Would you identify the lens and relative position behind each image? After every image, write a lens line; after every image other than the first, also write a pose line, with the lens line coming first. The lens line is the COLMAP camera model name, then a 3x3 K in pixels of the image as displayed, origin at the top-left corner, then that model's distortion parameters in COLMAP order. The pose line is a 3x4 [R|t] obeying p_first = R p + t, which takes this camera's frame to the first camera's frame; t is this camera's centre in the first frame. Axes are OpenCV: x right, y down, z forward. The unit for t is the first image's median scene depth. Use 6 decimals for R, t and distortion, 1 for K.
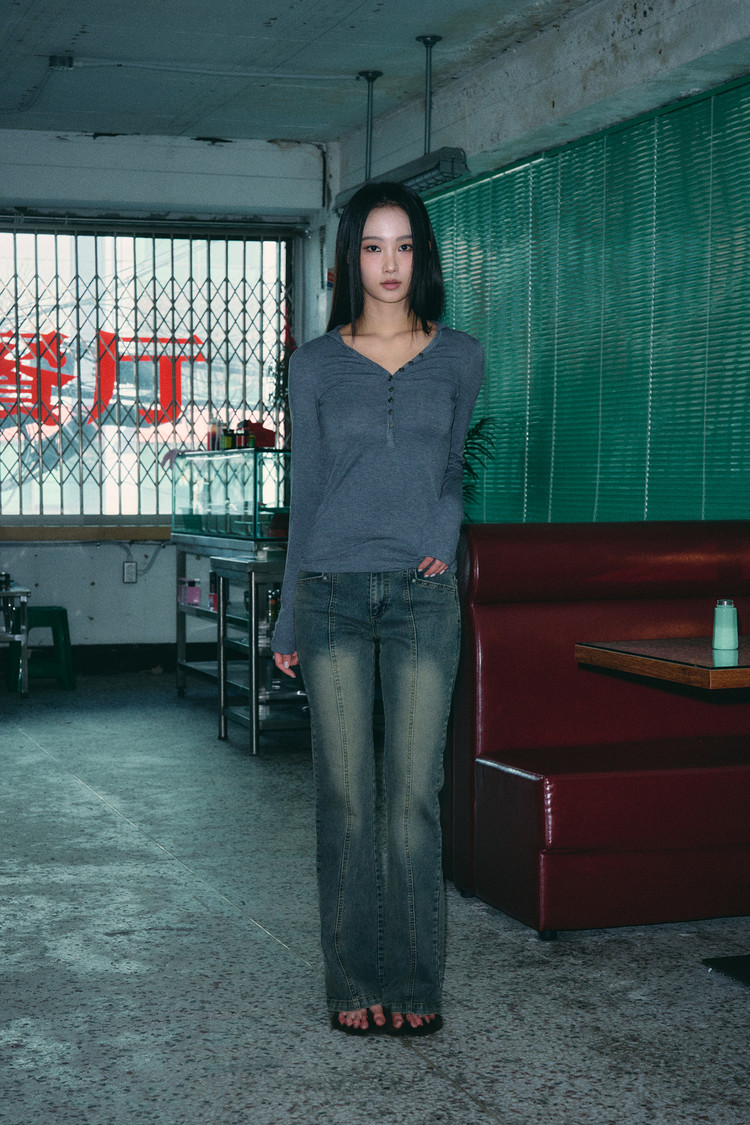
lens RADIAL K [[2019.7, 0, 385.1], [0, 2019.7, 563.2], [0, 0, 1]] dist [0.163885, 0.000000]
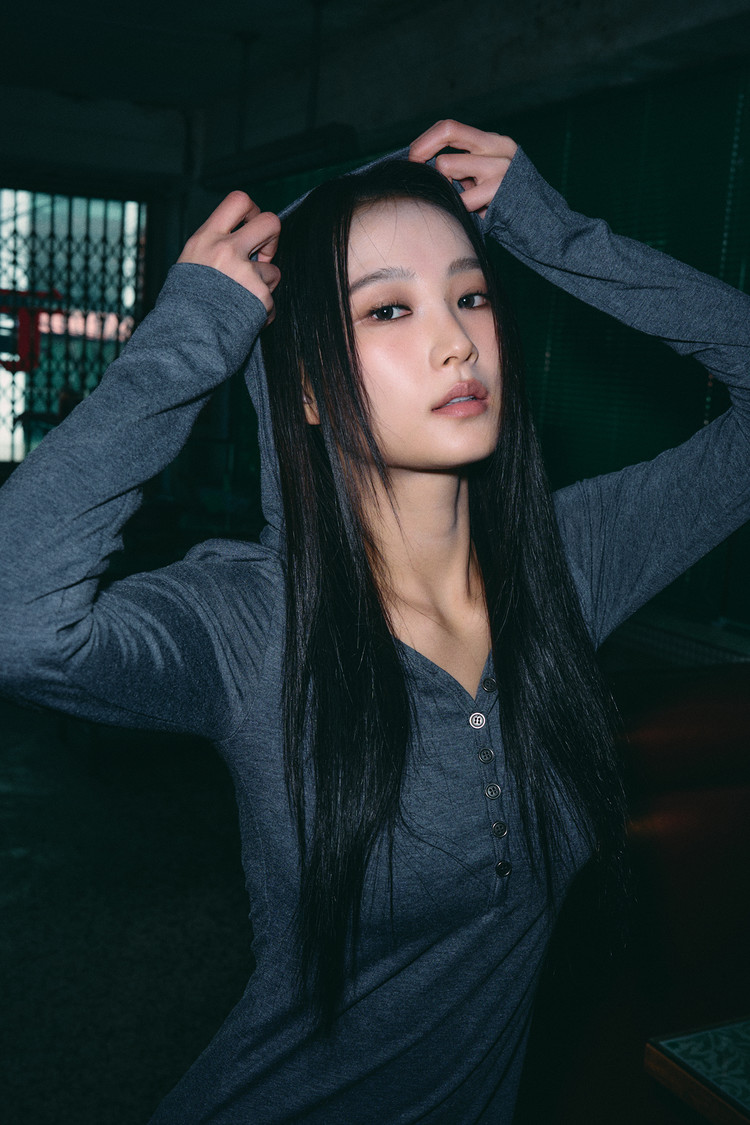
lens RADIAL K [[1357.9, 0, 365.5], [0, 1357.9, 564.8], [0, 0, 1]] dist [0.003662, 0.000000]
pose [[0.991435, 0.037575, 0.125078, -0.023684], [-0.051070, 0.993000, 0.106502, -0.077163], [-0.120200, -0.111978, 0.986414, 0.394408]]
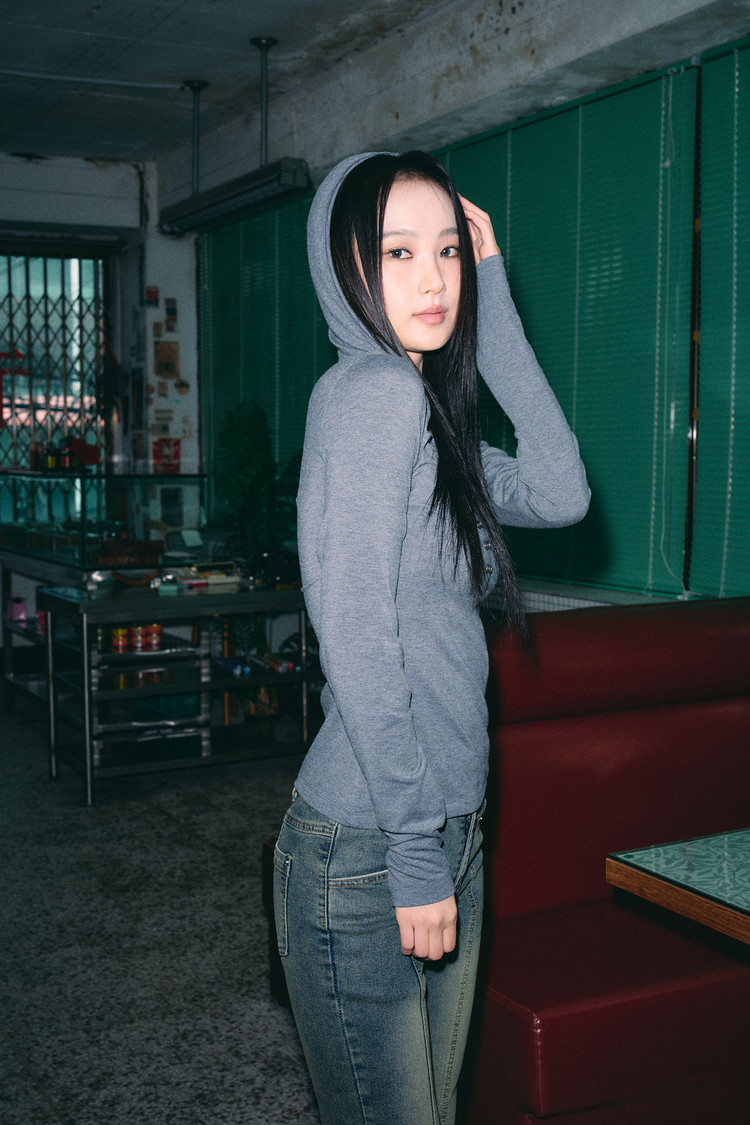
lens RADIAL K [[1444.8, 0, 366.9], [0, 1444.8, 563.4], [0, 0, 1]] dist [0.044965, 0.000000]
pose [[0.989647, -0.020517, 0.142049, -0.031985], [0.014017, 0.998815, 0.046607, -0.049656], [-0.142837, -0.044134, 0.988762, 0.331941]]
